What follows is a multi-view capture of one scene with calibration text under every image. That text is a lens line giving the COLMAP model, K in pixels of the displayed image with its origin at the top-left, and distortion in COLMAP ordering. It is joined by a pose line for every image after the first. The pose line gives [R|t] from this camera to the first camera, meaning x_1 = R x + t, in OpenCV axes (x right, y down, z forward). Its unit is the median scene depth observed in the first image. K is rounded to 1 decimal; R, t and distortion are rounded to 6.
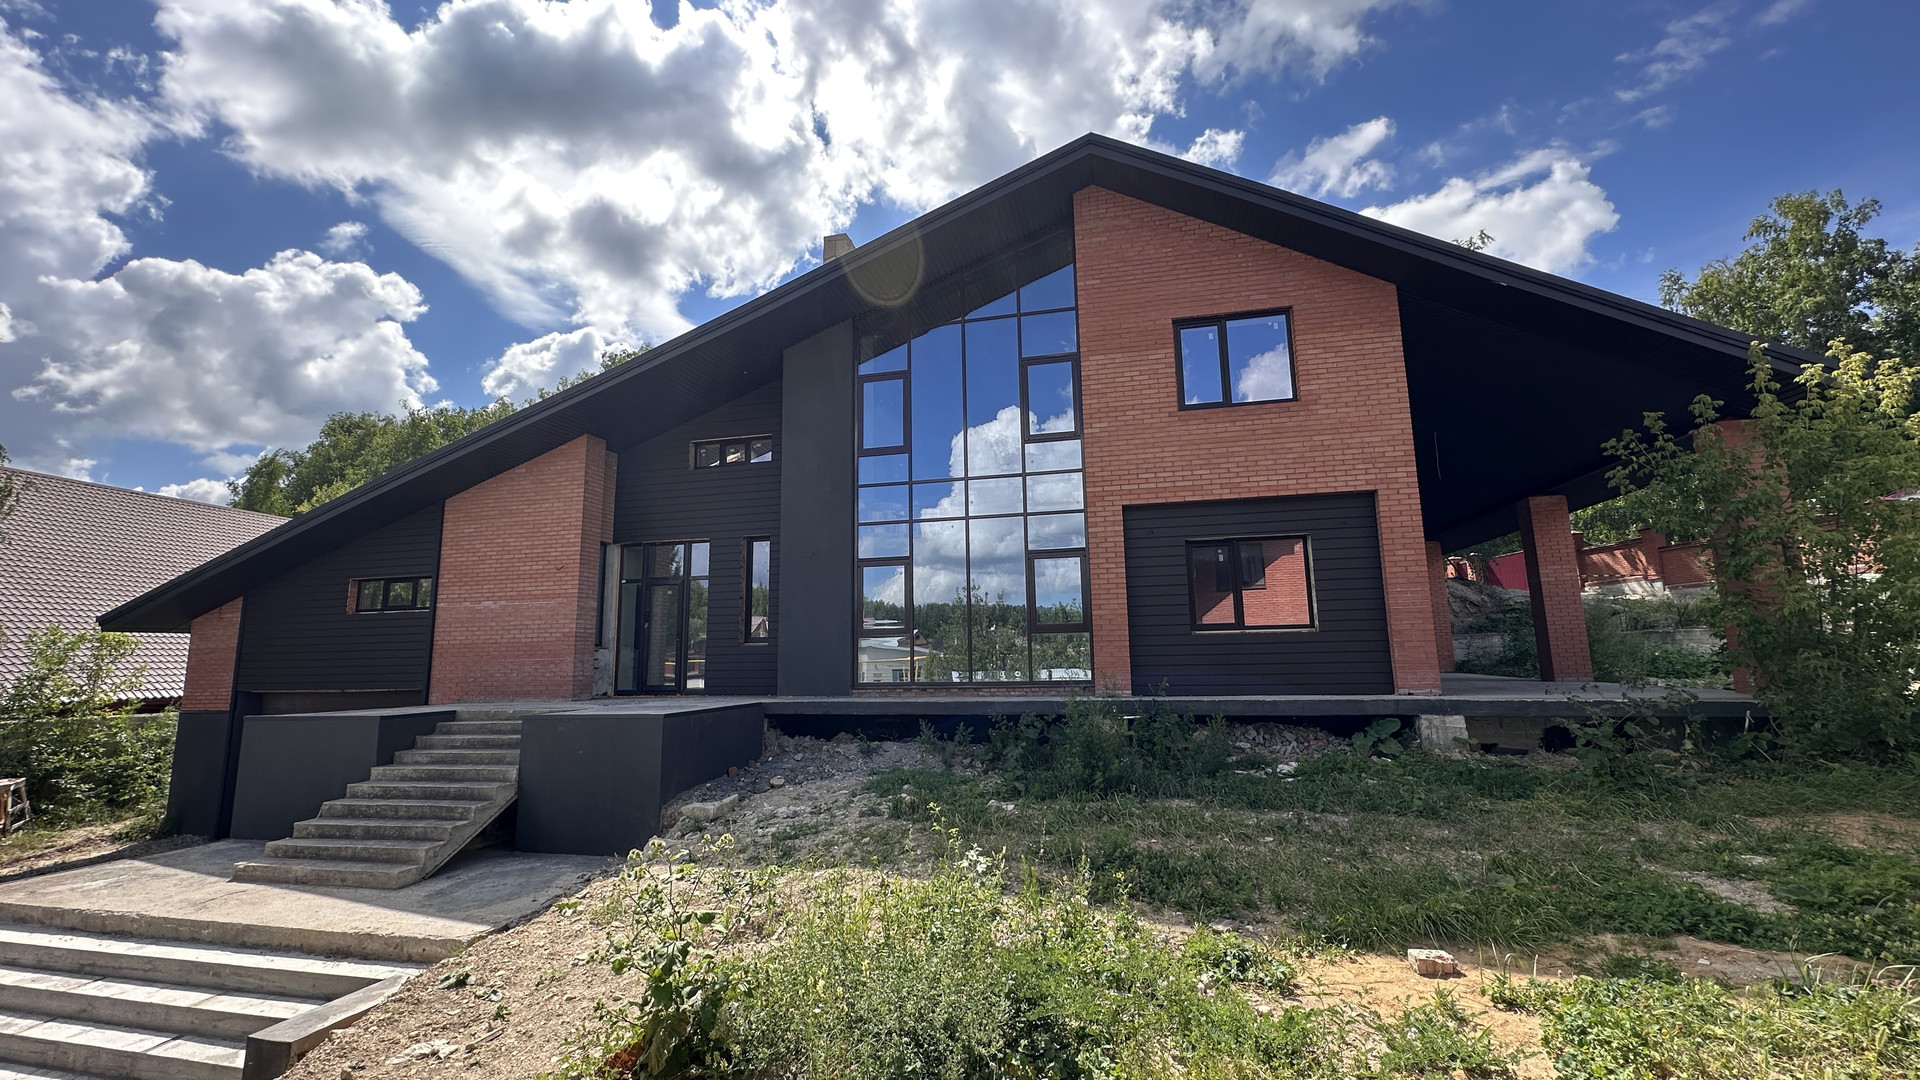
lens RADIAL K [[758.7, 0, 960.0], [0, 758.7, 540.0], [0, 0, 1]] dist [-0.000207, -0.000011]
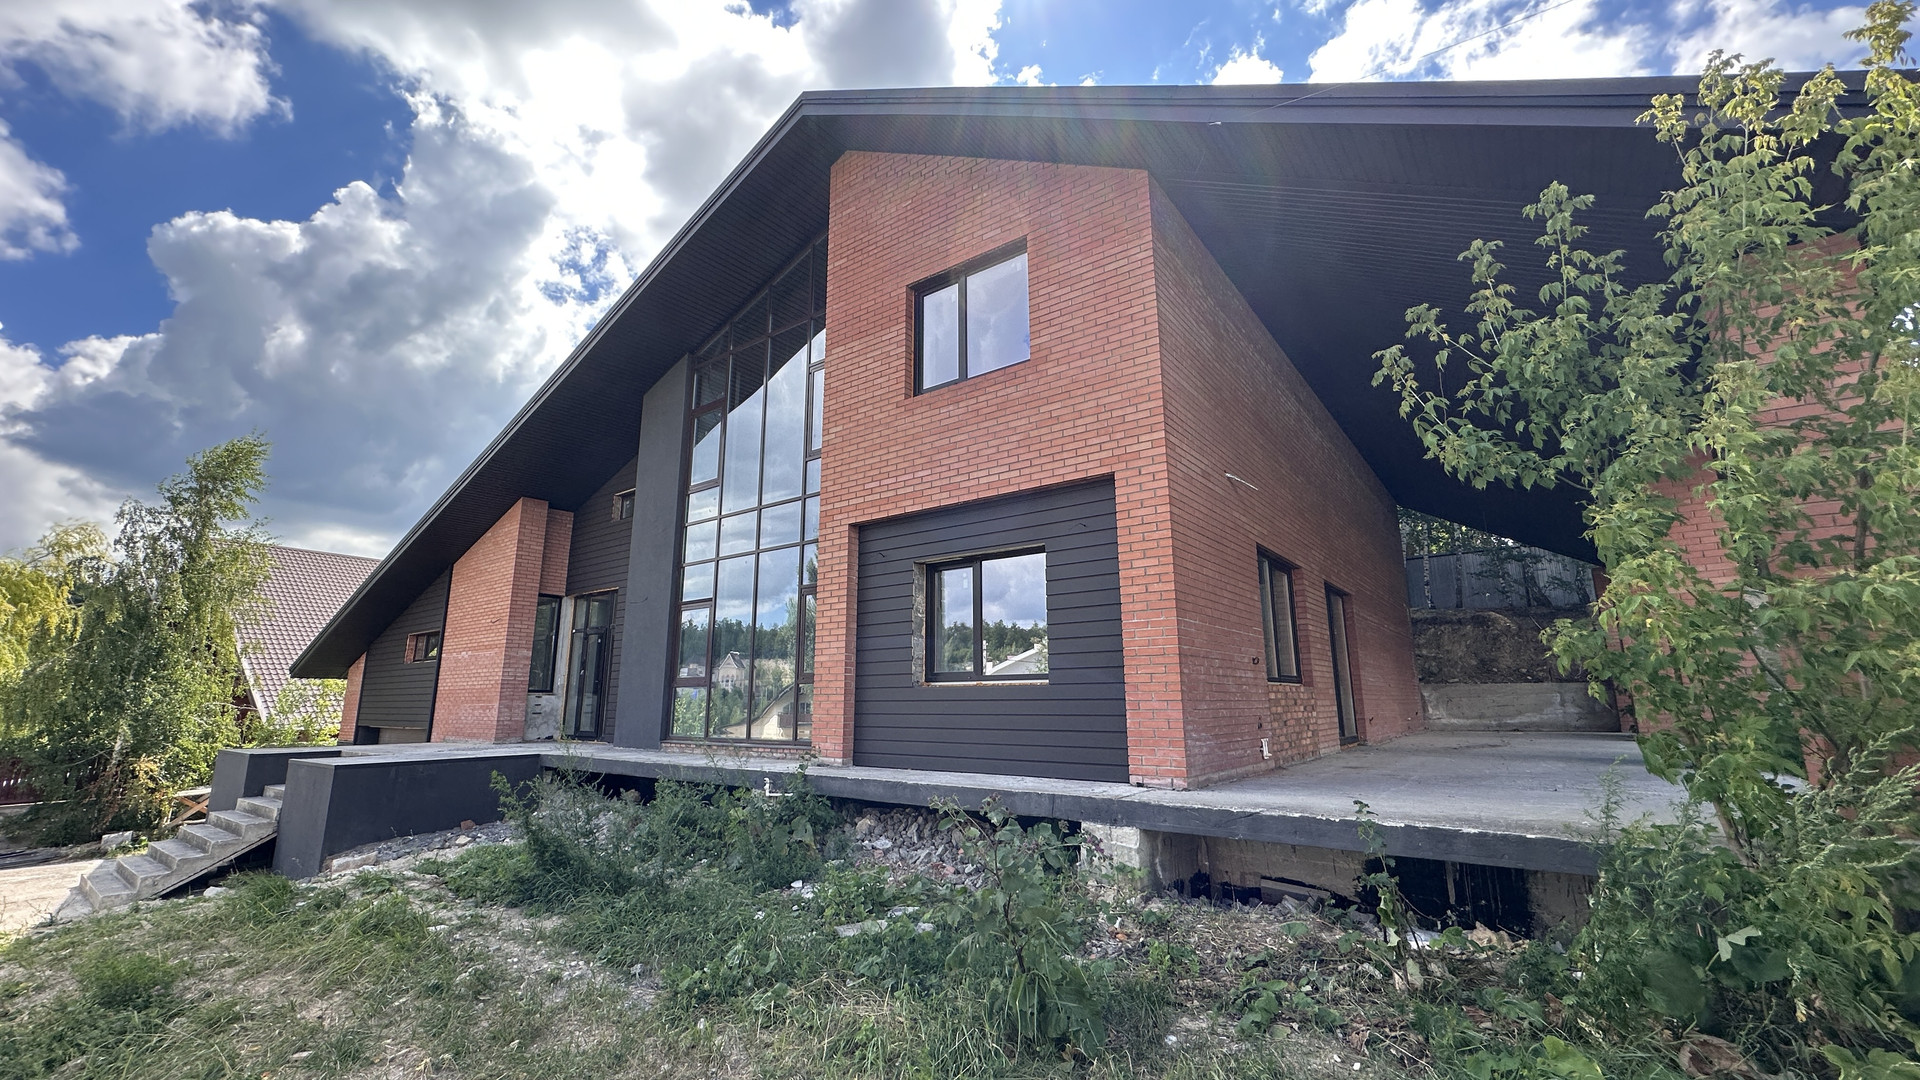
lens RADIAL K [[758.7, 0, 960.0], [0, 758.7, 540.0], [0, 0, 1]] dist [-0.000207, -0.000011]
pose [[0.915534, -0.070936, -0.395937, 0.642025], [0.050780, 0.996835, -0.061173, 0.025980], [0.399023, 0.035900, 0.916238, 0.309486]]
